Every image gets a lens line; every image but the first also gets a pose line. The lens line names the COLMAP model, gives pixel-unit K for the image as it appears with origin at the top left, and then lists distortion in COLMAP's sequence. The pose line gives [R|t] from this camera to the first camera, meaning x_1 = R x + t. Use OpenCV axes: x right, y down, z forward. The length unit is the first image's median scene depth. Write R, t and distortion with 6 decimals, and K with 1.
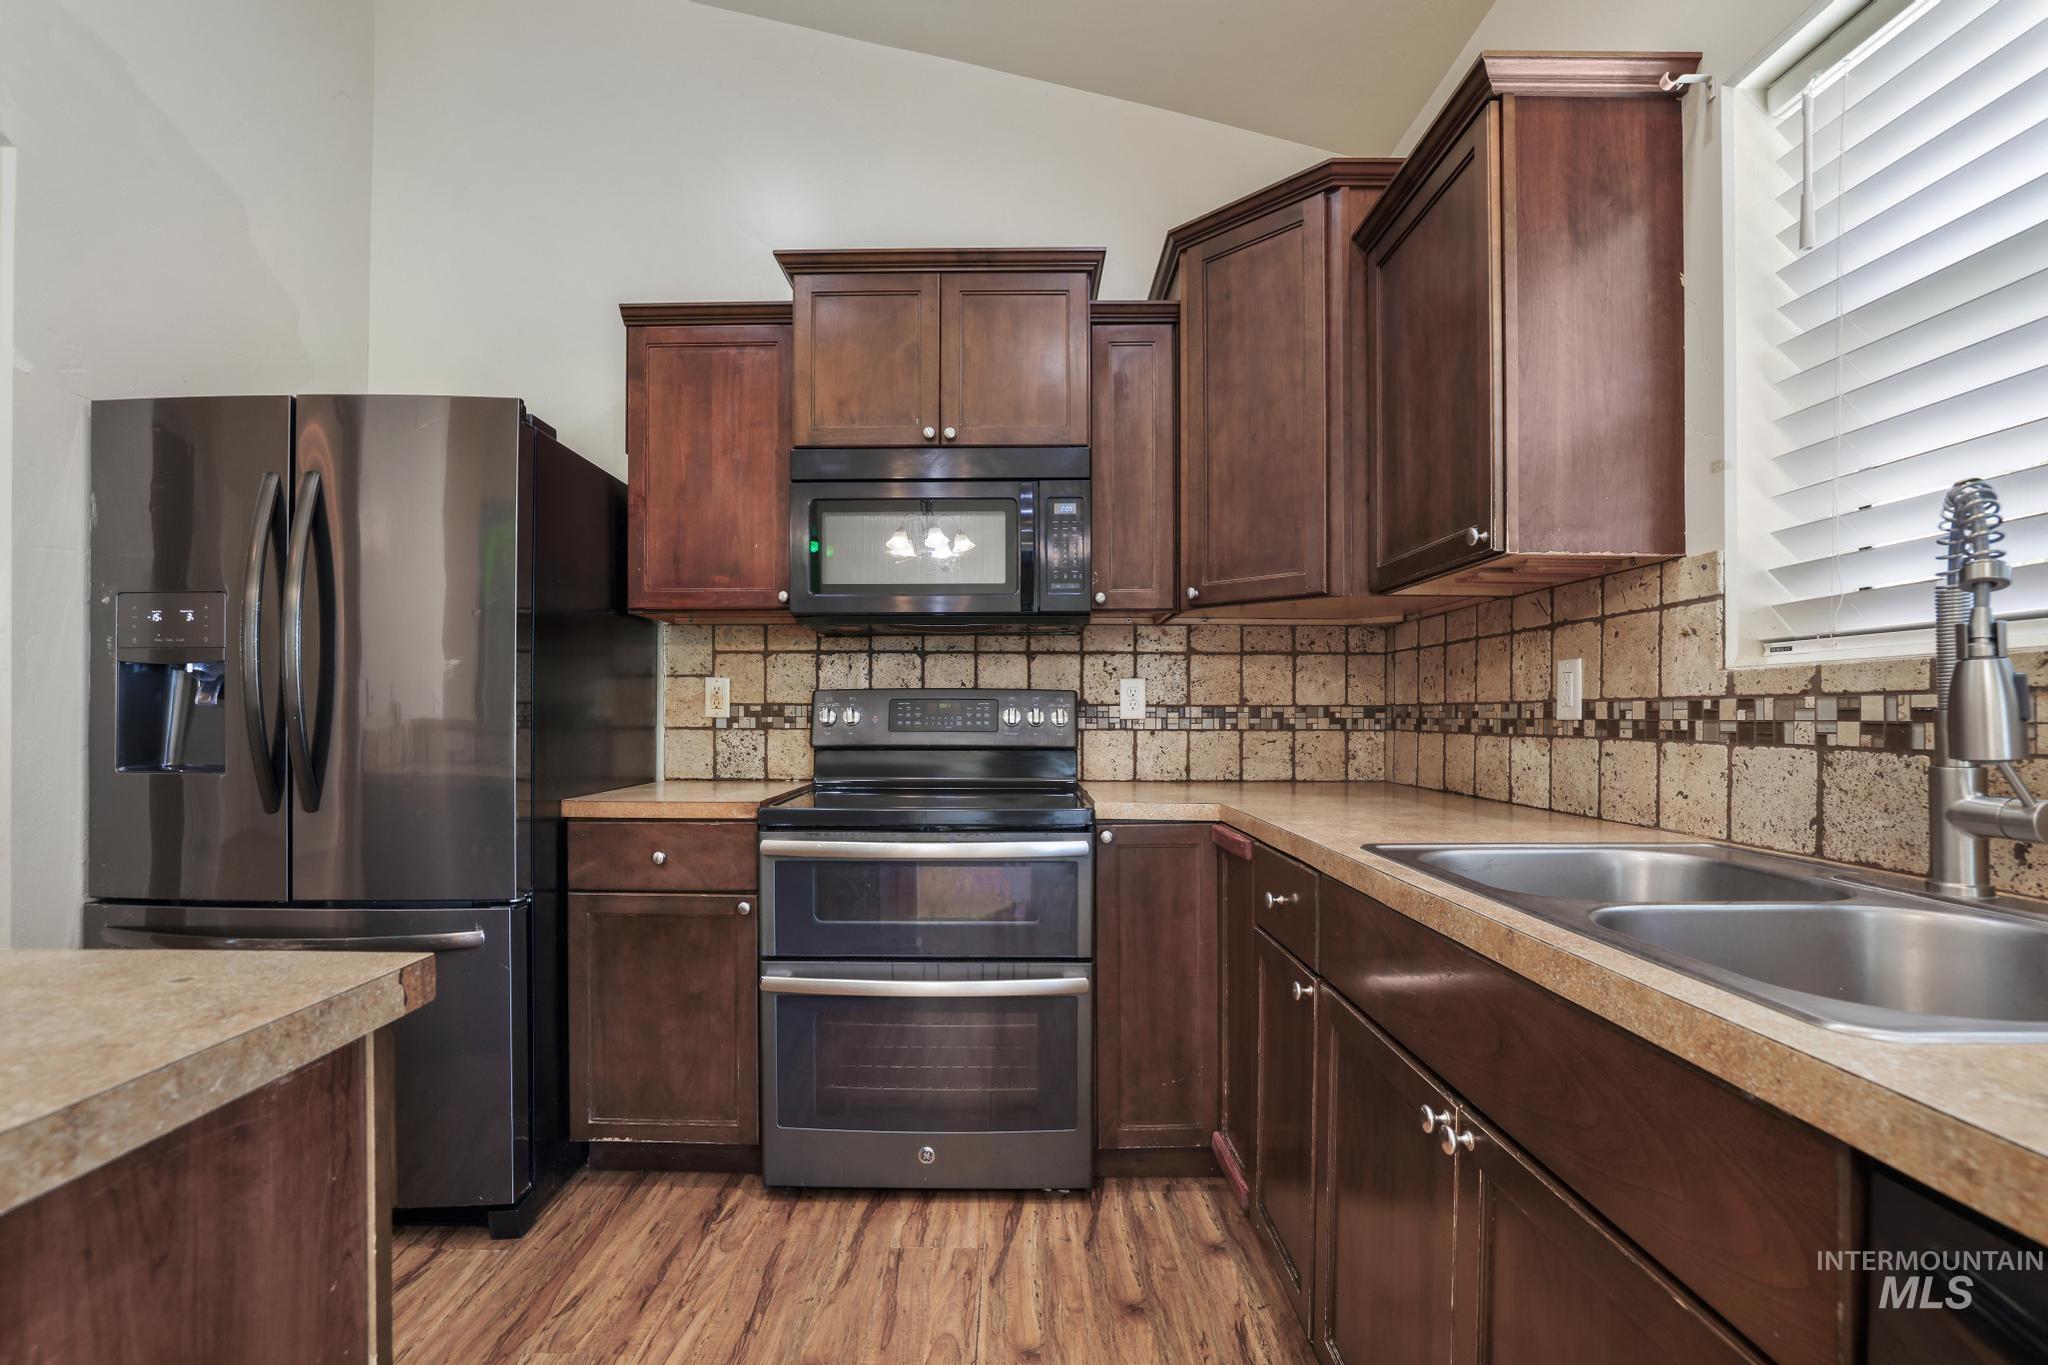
lens RADIAL K [[915.8, 0, 1005.0], [0, 915.8, 708.6], [0, 0, 1]] dist [-0.045704, 0.018749]
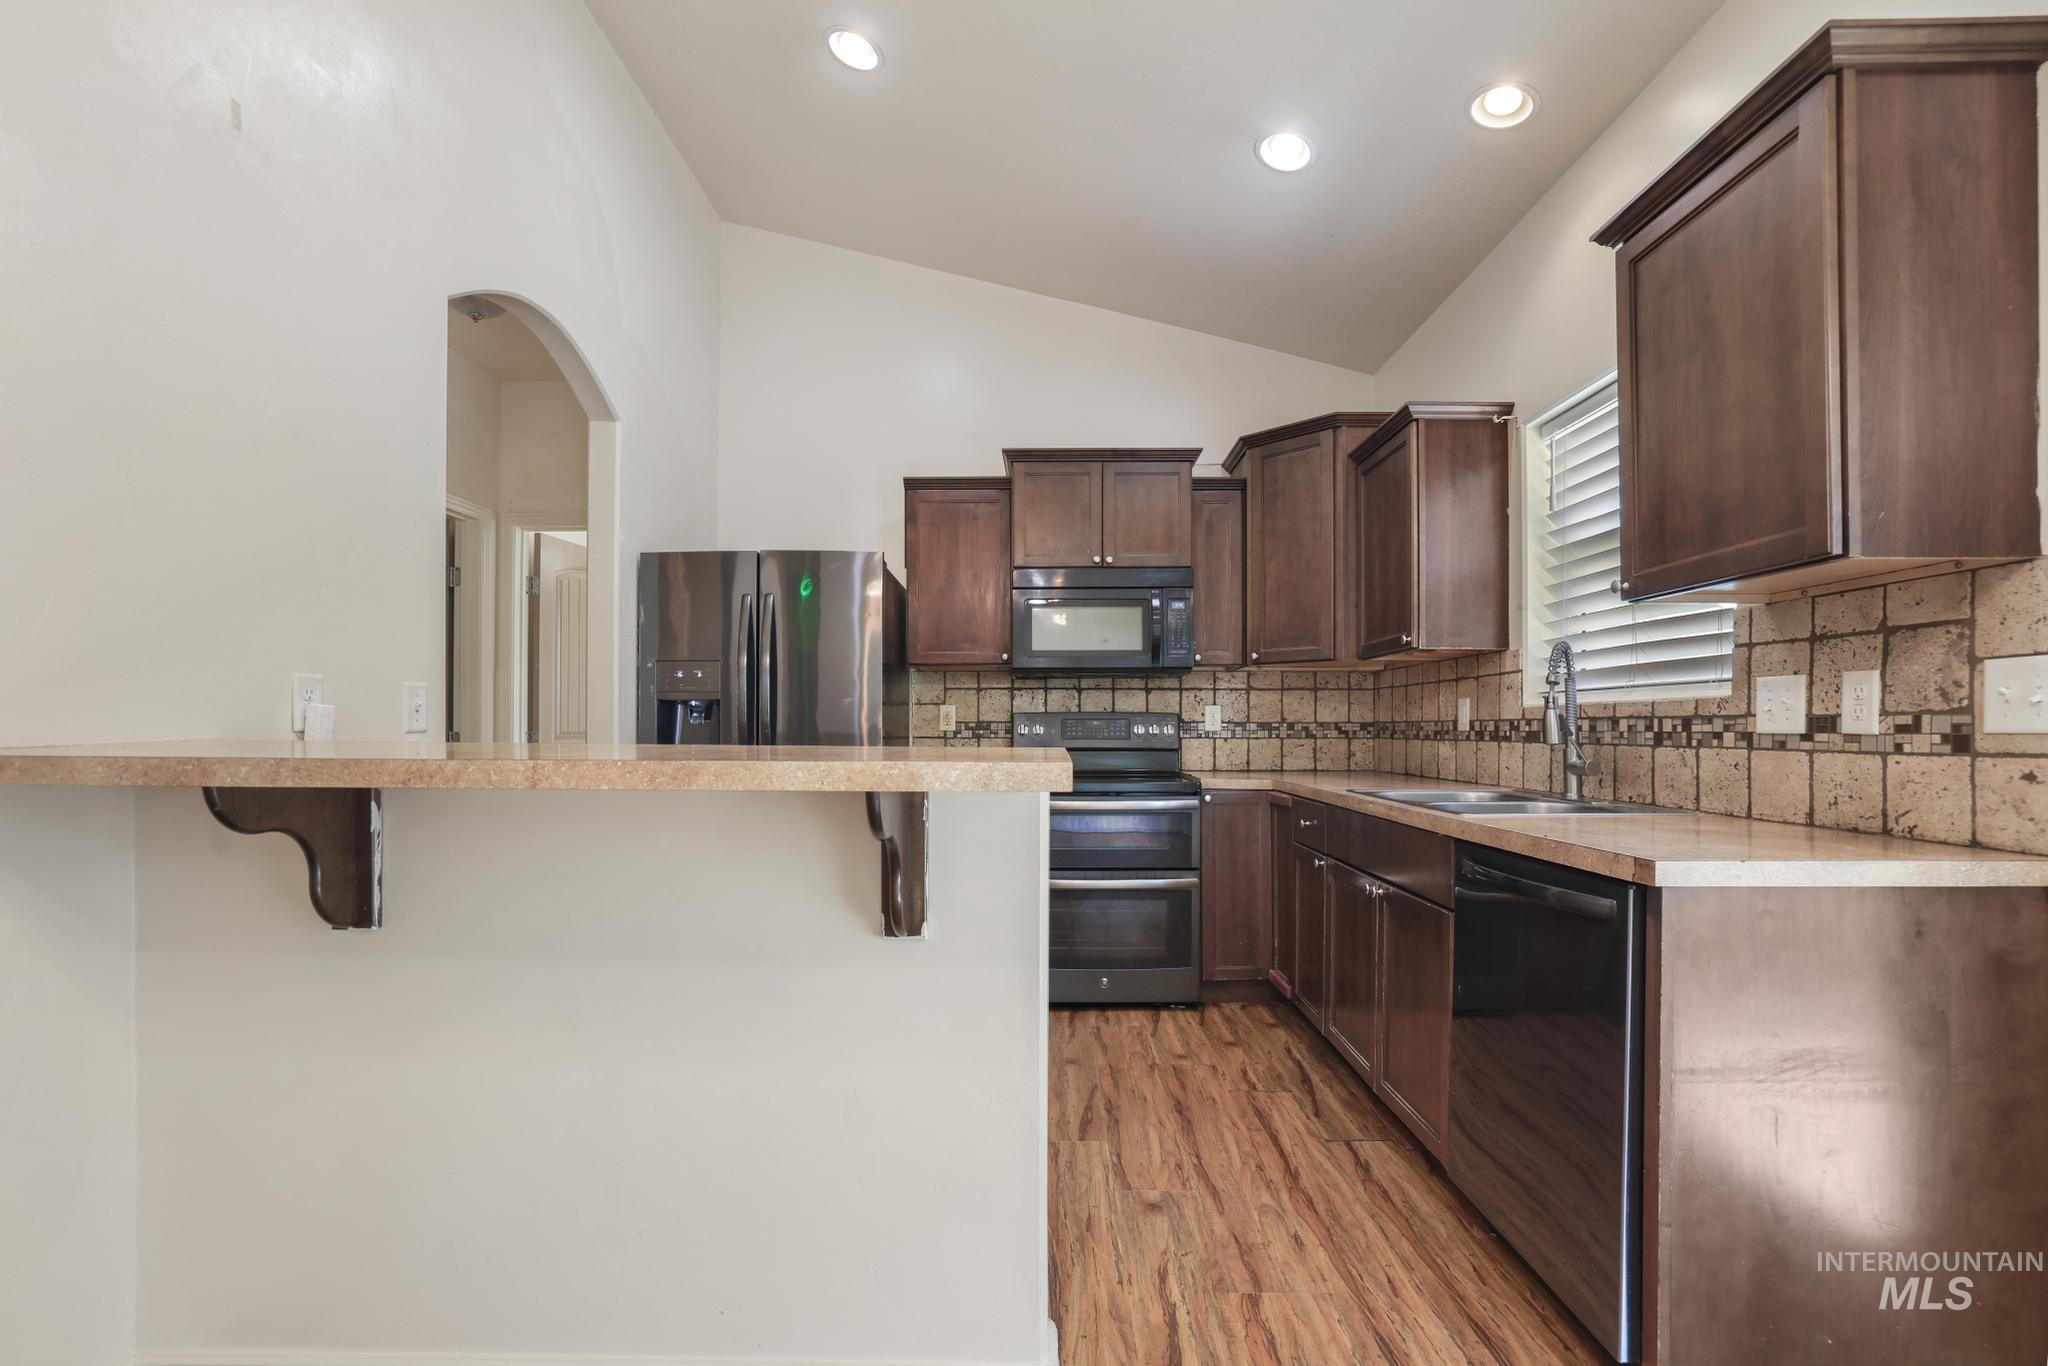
lens RADIAL K [[915.8, 0, 1031.9], [0, 915.8, 720.9], [0, 0, 1]] dist [-0.045704, 0.018749]
pose [[0.999997, -0.001563, 0.001957, -0.231573], [0.001564, 0.999999, -0.000532, -0.007727], [-0.001957, 0.000535, 0.999998, -0.755273]]
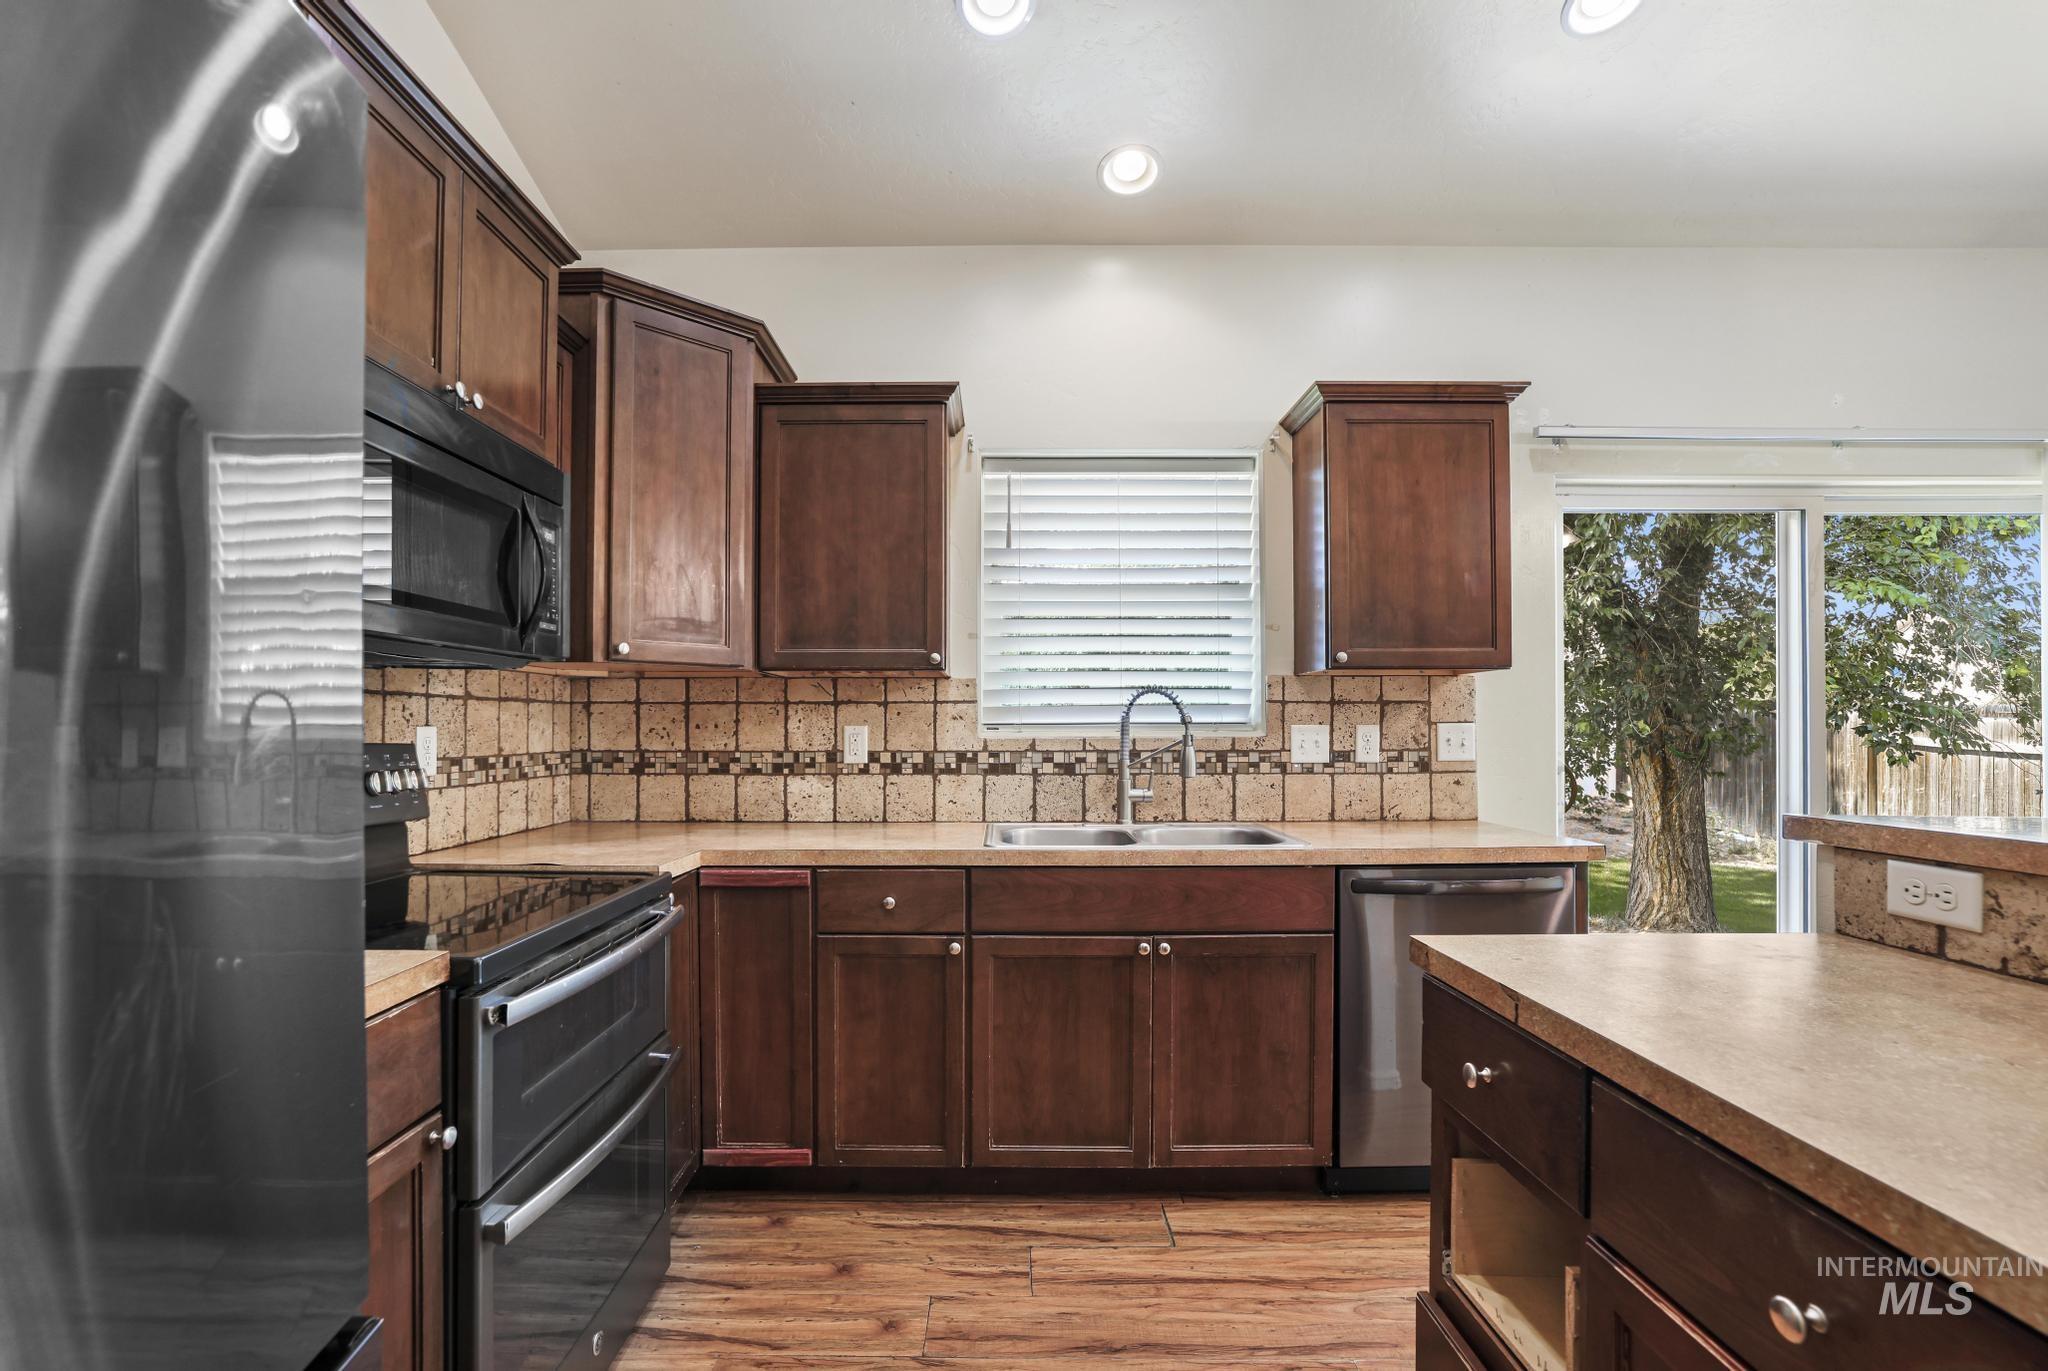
lens RADIAL K [[915.8, 0, 995.3], [0, 915.8, 726.7], [0, 0, 1]] dist [-0.045704, 0.018749]
pose [[-0.001640, 0.000069, 0.999999, -0.885954], [-0.005366, 0.999986, -0.000078, -0.047675], [-0.999984, -0.005366, -0.001639, 0.671669]]
